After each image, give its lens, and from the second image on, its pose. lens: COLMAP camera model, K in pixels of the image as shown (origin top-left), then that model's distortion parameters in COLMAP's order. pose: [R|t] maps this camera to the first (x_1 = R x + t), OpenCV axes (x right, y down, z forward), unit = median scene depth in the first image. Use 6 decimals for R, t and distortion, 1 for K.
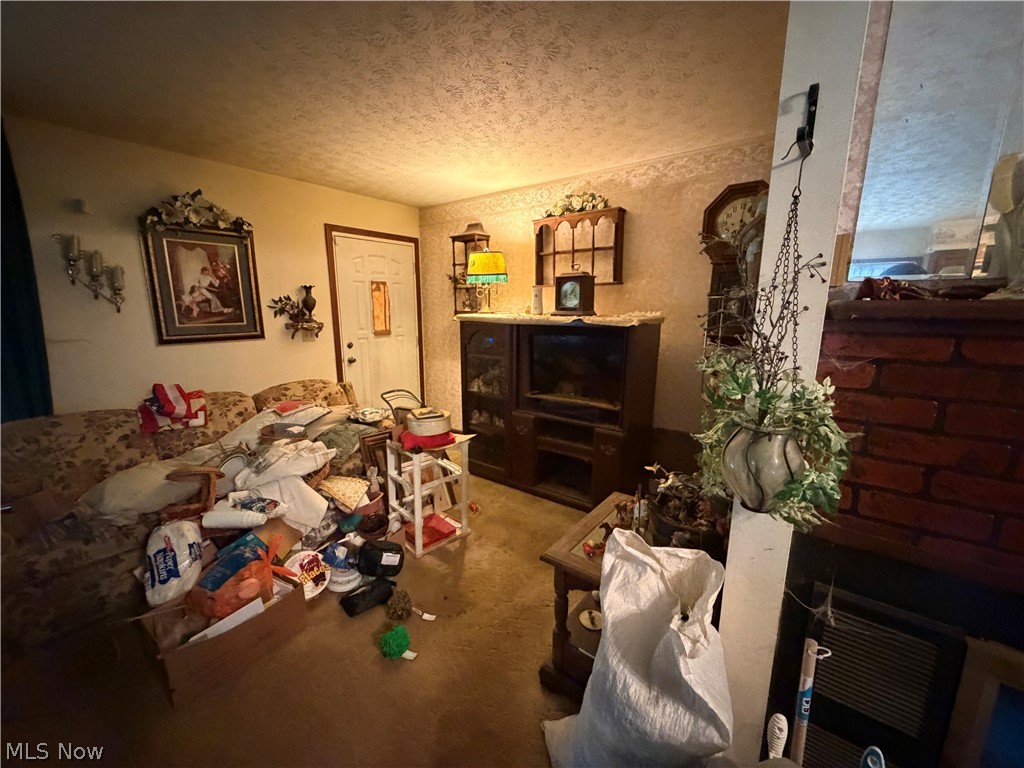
lens RADIAL K [[407.3, 0, 512.0], [0, 407.3, 384.0], [0, 0, 1]] dist [-0.000137, -0.000034]
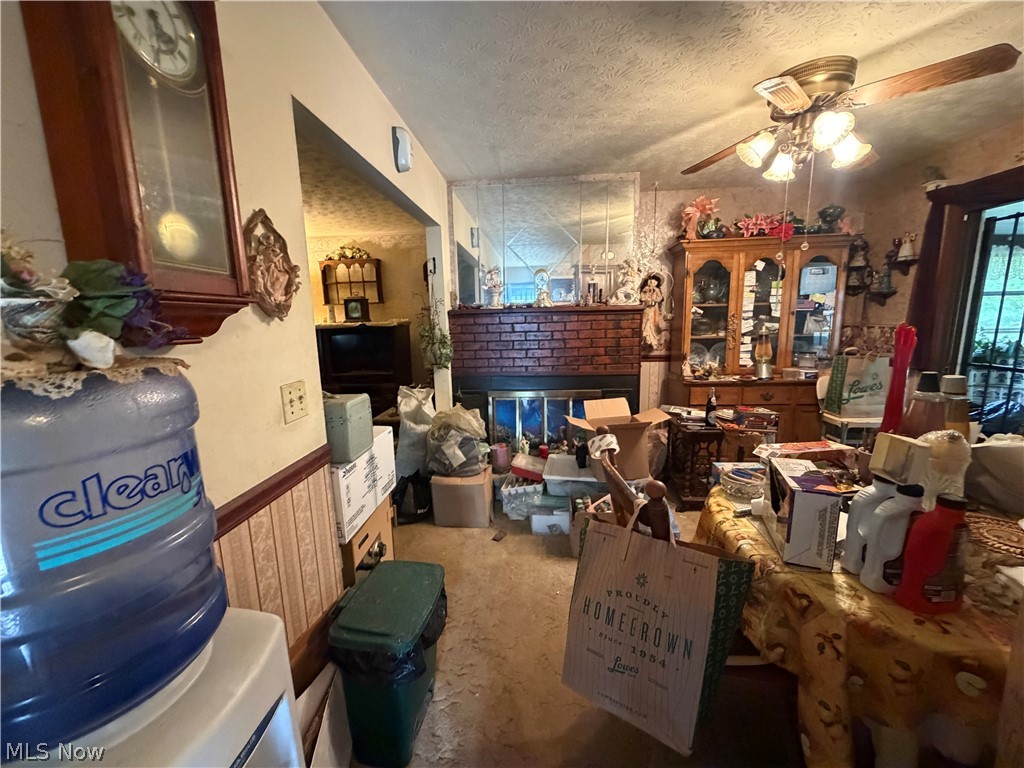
lens RADIAL K [[407.3, 0, 512.0], [0, 407.3, 384.0], [0, 0, 1]] dist [-0.000137, -0.000034]
pose [[0.836483, -0.115581, 0.535666, -0.225562], [0.133749, 0.991003, 0.004971, 0.147125], [-0.531421, 0.067487, 0.844415, -0.672221]]
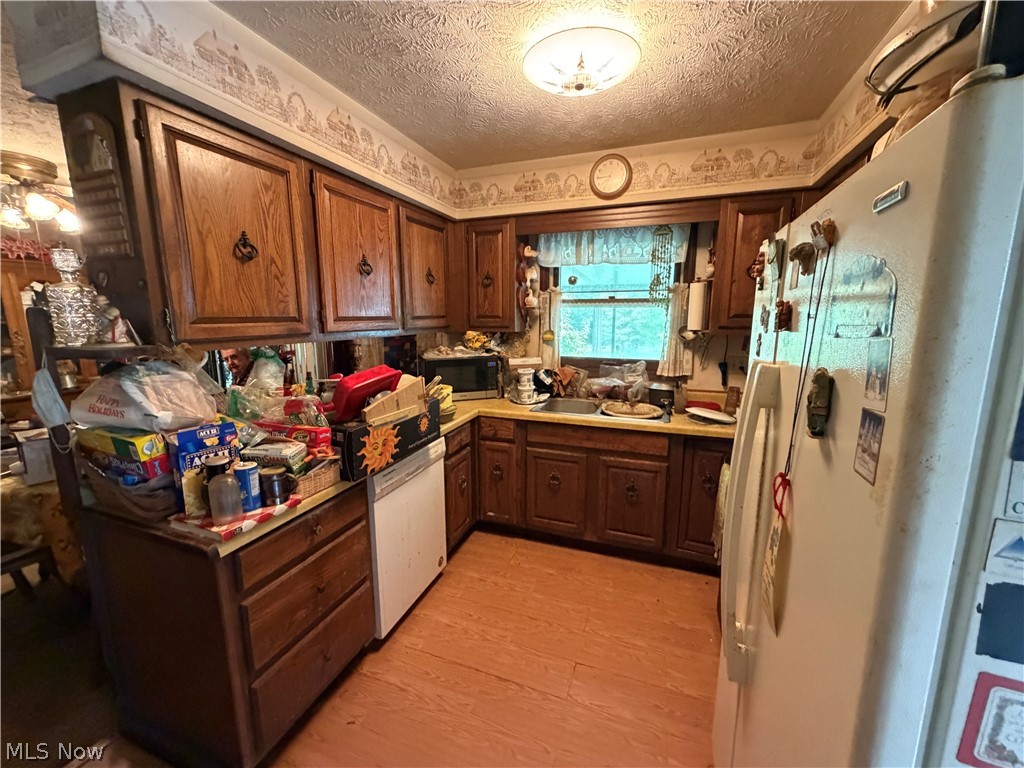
lens RADIAL K [[407.3, 0, 512.0], [0, 407.3, 384.0], [0, 0, 1]] dist [-0.000137, -0.000034]
pose [[-0.289941, -0.166805, 0.942396, -0.550006], [0.180112, 0.957589, 0.224908, 0.174824], [-0.939944, 0.234946, -0.247600, -0.998940]]
